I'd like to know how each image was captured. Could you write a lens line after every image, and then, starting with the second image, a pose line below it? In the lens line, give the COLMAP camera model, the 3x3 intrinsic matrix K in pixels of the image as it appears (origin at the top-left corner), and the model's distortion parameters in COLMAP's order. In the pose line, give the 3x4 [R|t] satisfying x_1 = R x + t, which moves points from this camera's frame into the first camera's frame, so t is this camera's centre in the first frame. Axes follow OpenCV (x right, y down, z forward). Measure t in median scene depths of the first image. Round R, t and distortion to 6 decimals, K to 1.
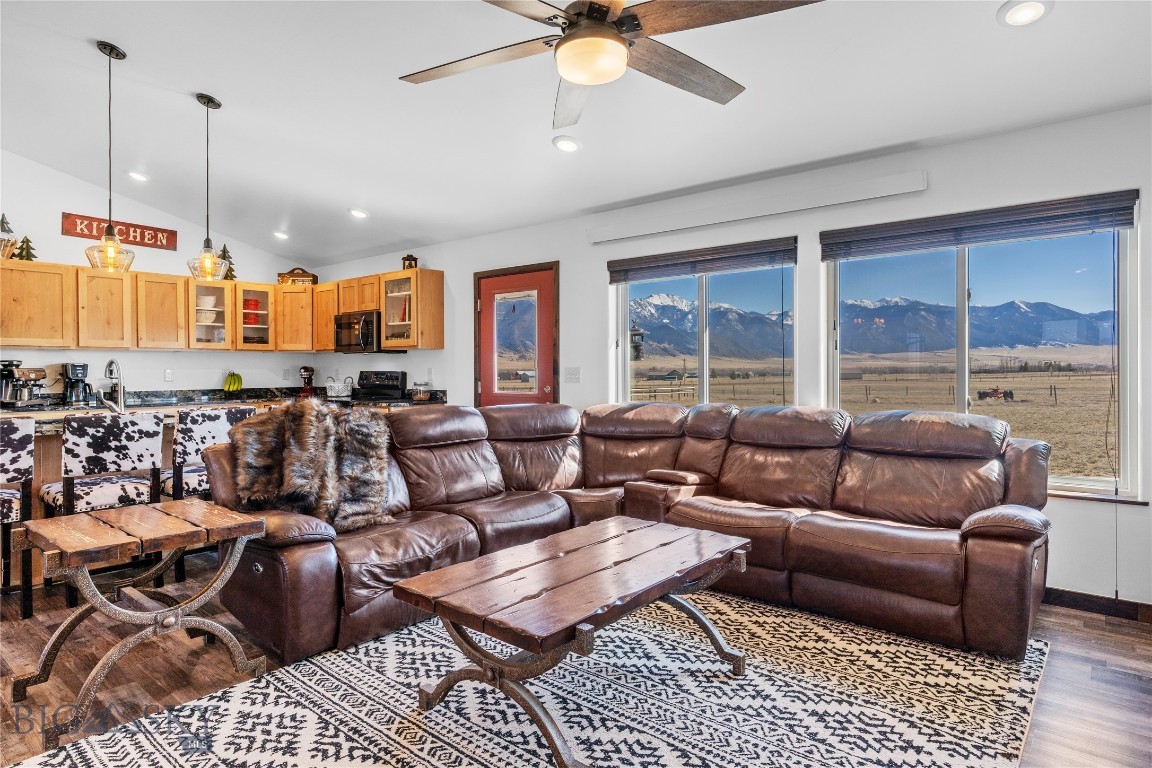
lens RADIAL K [[642.3, 0, 575.8], [0, 642.3, 370.0], [0, 0, 1]] dist [-0.008452, 0.004626]
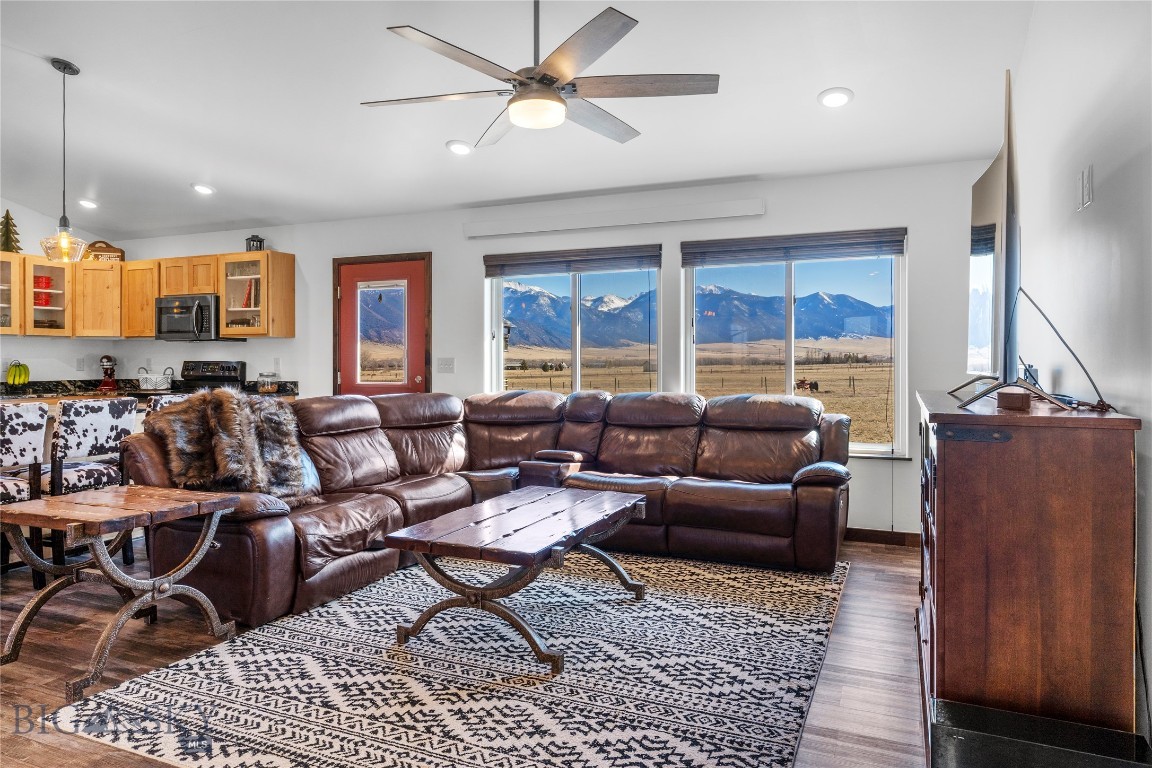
lens RADIAL K [[735.5, 0, 573.8], [0, 735.5, 361.1], [0, 0, 1]] dist [-0.005315, 0.005226]
pose [[0.961332, 0.002144, 0.275384, -0.154434], [-0.002254, 0.999997, 0.000083, 0.000838], [-0.275383, -0.000700, 0.961334, -0.205930]]
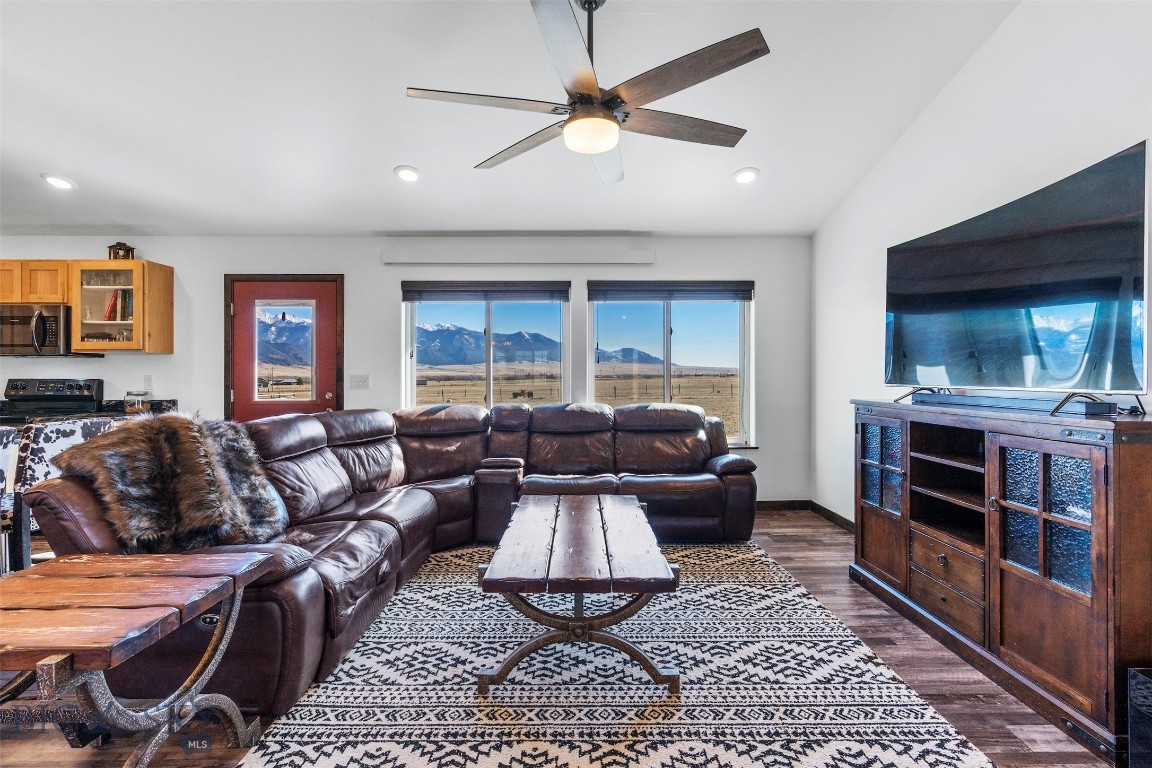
lens RADIAL K [[518.3, 0, 576.7], [0, 518.3, 374.2], [0, 0, 1]] dist [-0.009540, 0.003252]
pose [[0.762482, 0.004196, 0.646996, -0.341475], [0.000425, 0.999976, -0.006987, 0.001032], [-0.647010, 0.005603, 0.762461, 0.118993]]
